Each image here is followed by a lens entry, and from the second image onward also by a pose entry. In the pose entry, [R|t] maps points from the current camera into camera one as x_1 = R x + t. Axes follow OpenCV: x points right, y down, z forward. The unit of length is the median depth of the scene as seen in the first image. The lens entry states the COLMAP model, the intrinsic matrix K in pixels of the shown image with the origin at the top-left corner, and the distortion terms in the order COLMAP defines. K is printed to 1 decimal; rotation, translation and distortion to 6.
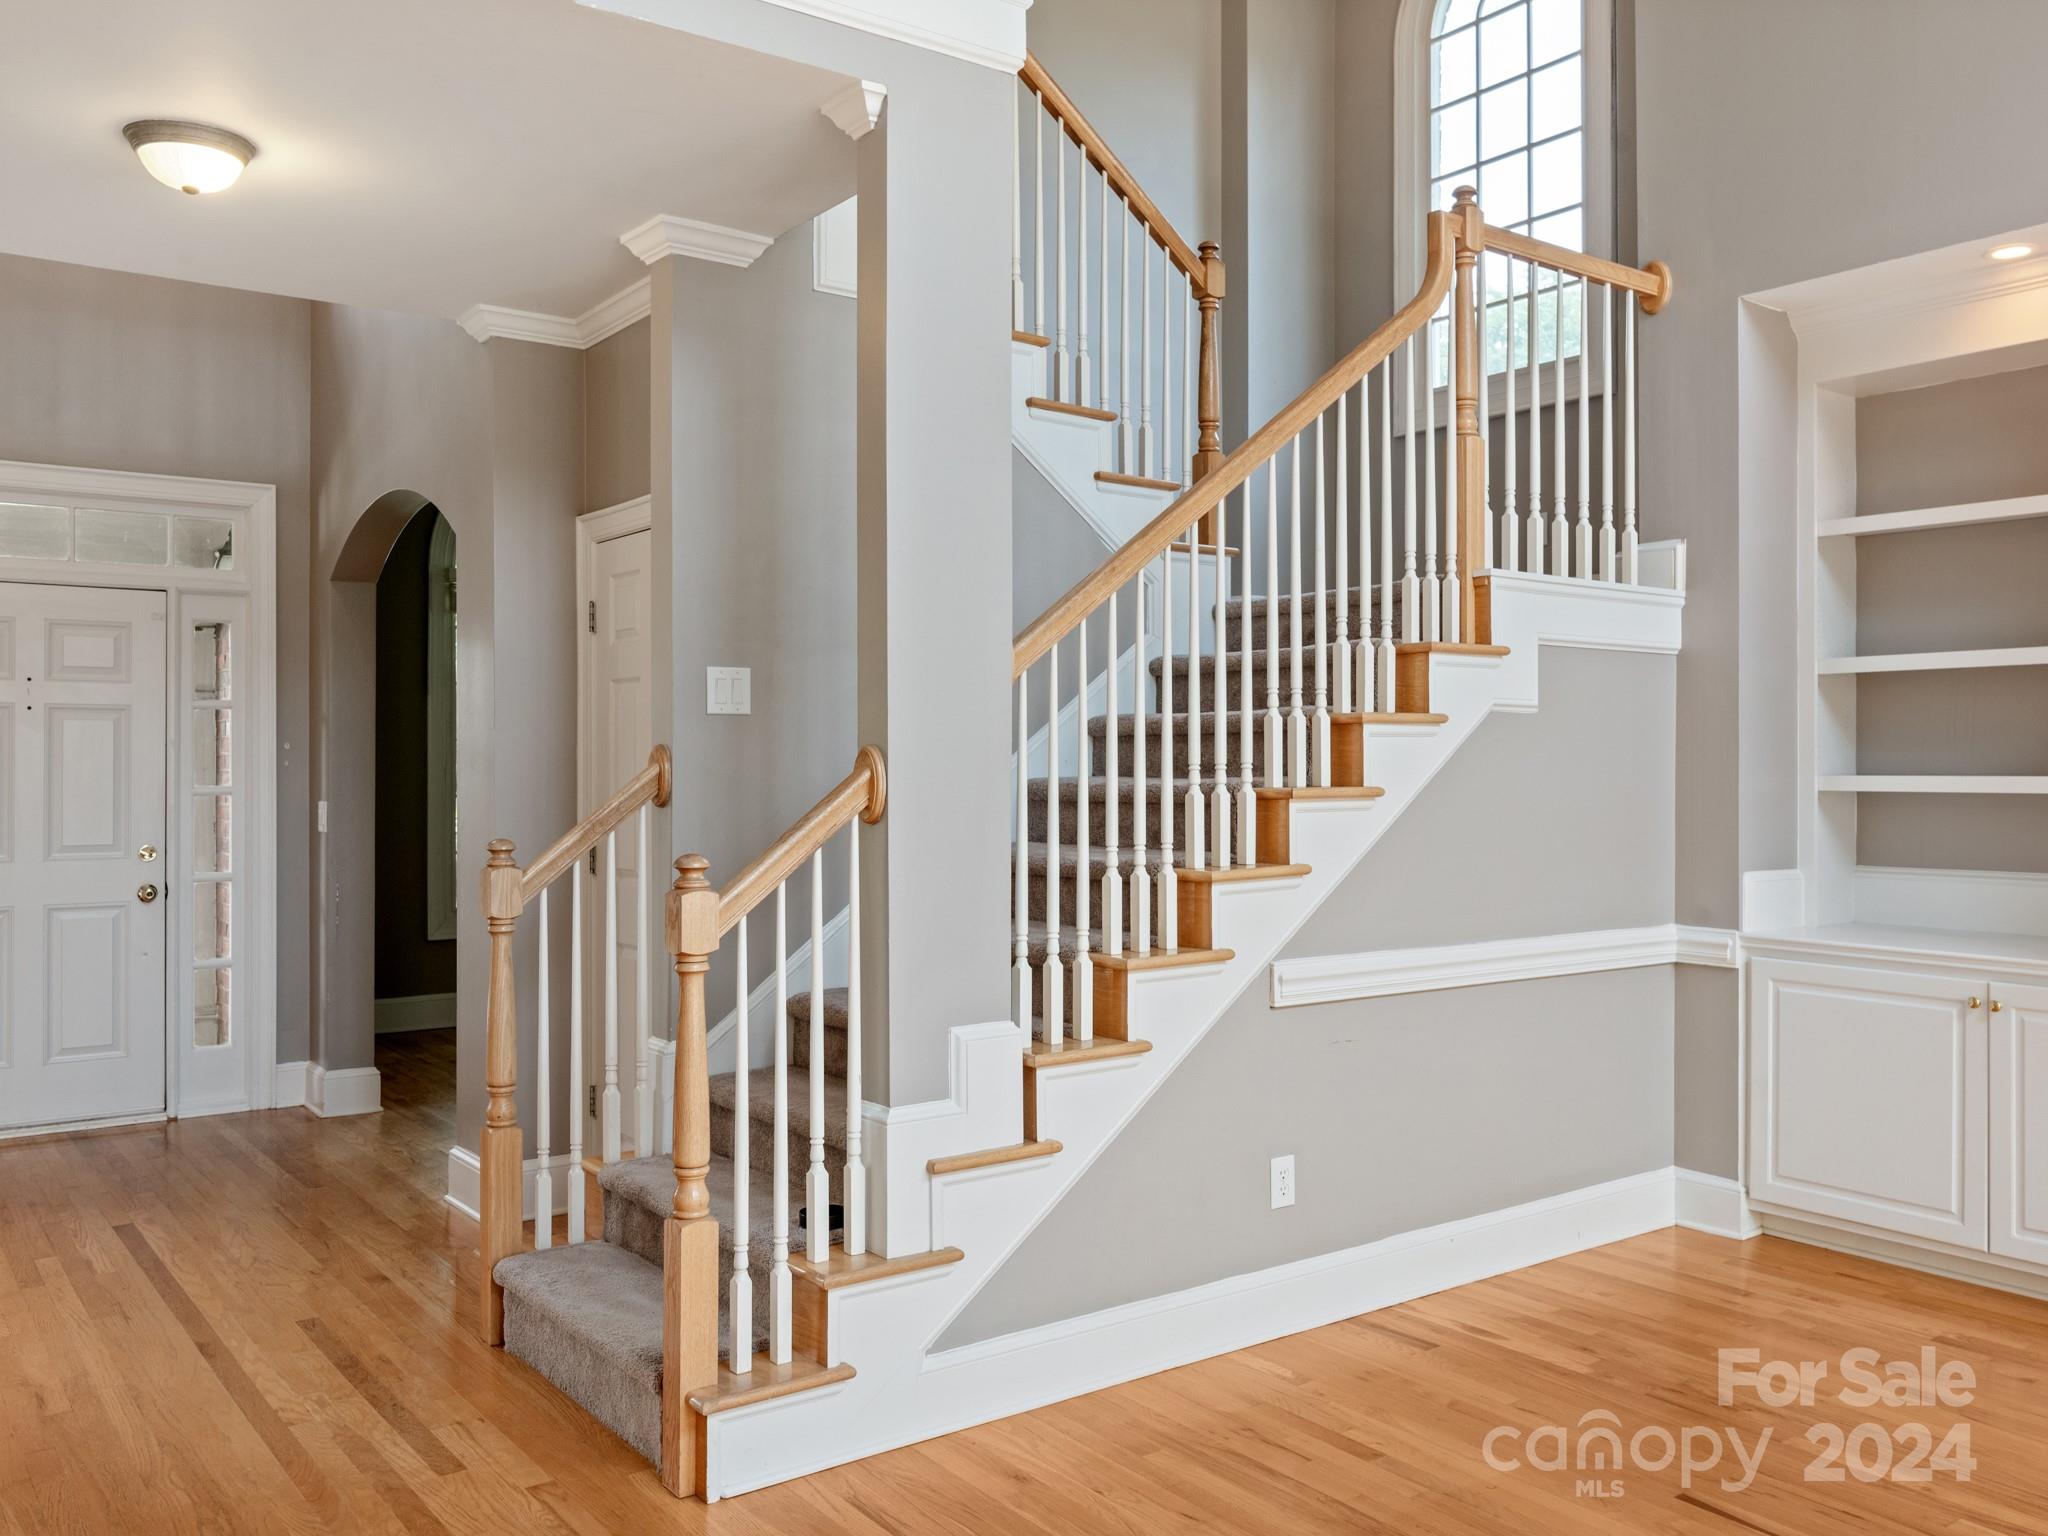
lens RADIAL K [[1661.2, 0, 1044.1], [0, 1661.2, 760.8], [0, 0, 1]] dist [-0.001945, -0.005021]
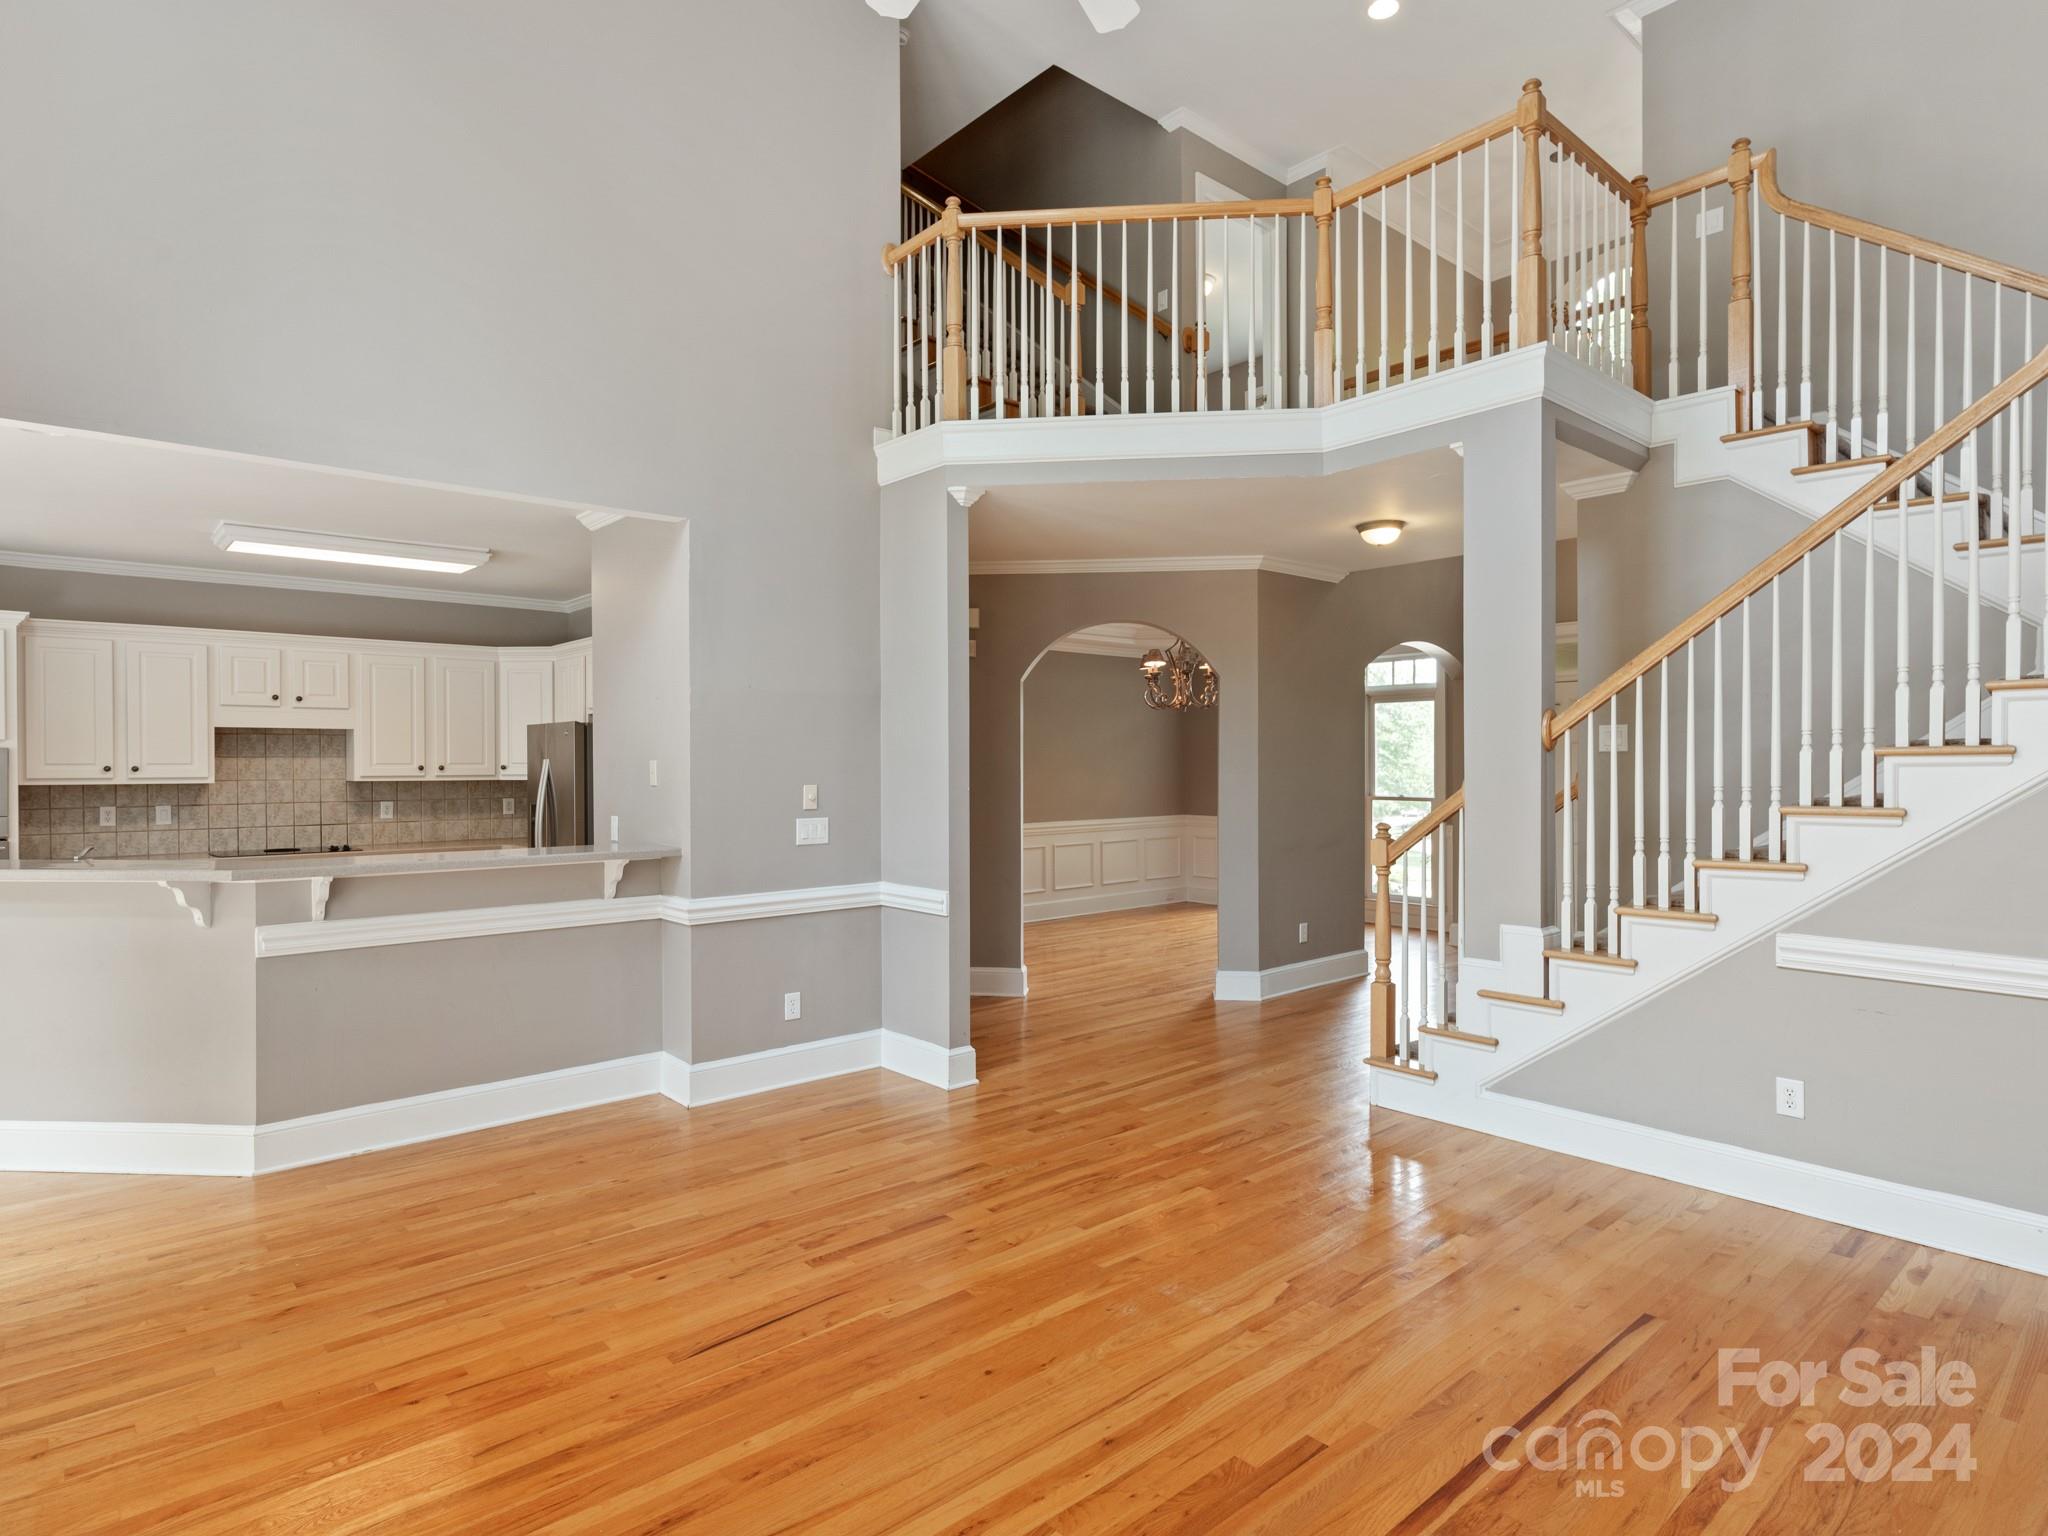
lens RADIAL K [[1104.1, 0, 1022.5], [0, 1104.1, 777.2], [0, 0, 1]] dist [0.003747, -0.006652]
pose [[0.077563, 0.013050, -0.996902, 0.876803], [0.007661, 0.999877, 0.013685, -0.021301], [0.996958, -0.008699, 0.077453, 0.276175]]
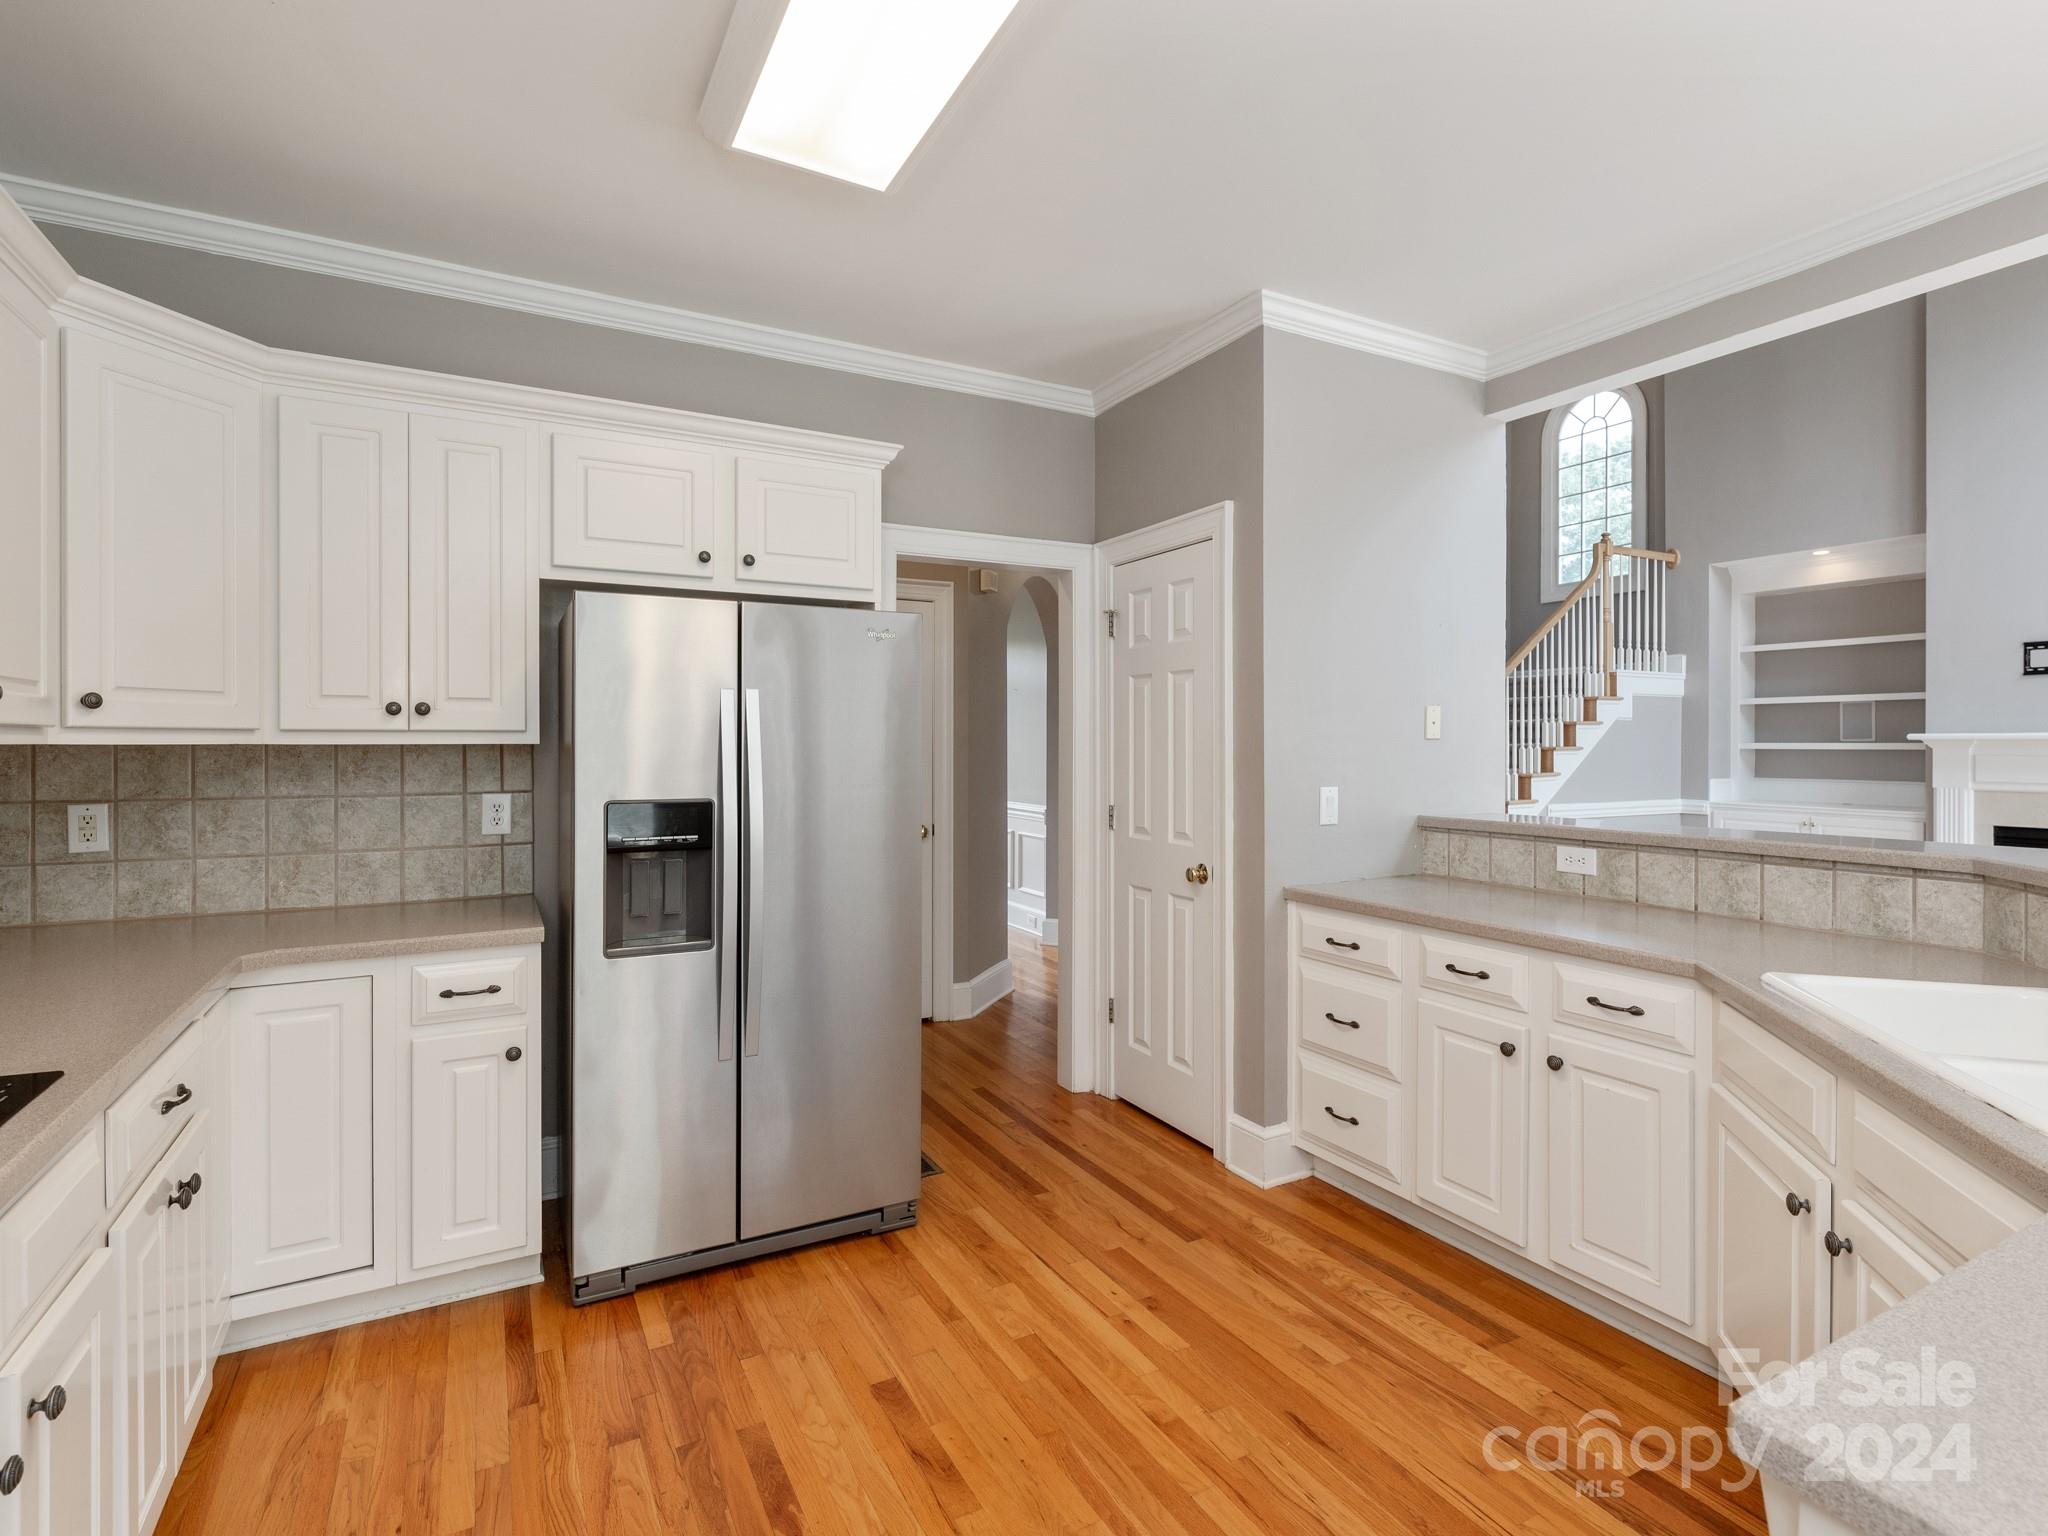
lens RADIAL K [[995.9, 0, 1029.1], [0, 995.9, 747.5], [0, 0, 1]] dist [-0.000318, -0.001799]
pose [[0.989249, 0.000577, -0.146242, -0.466787], [0.001009, 0.999941, 0.010774, -0.002354], [0.146239, -0.010806, 0.989190, -0.812689]]
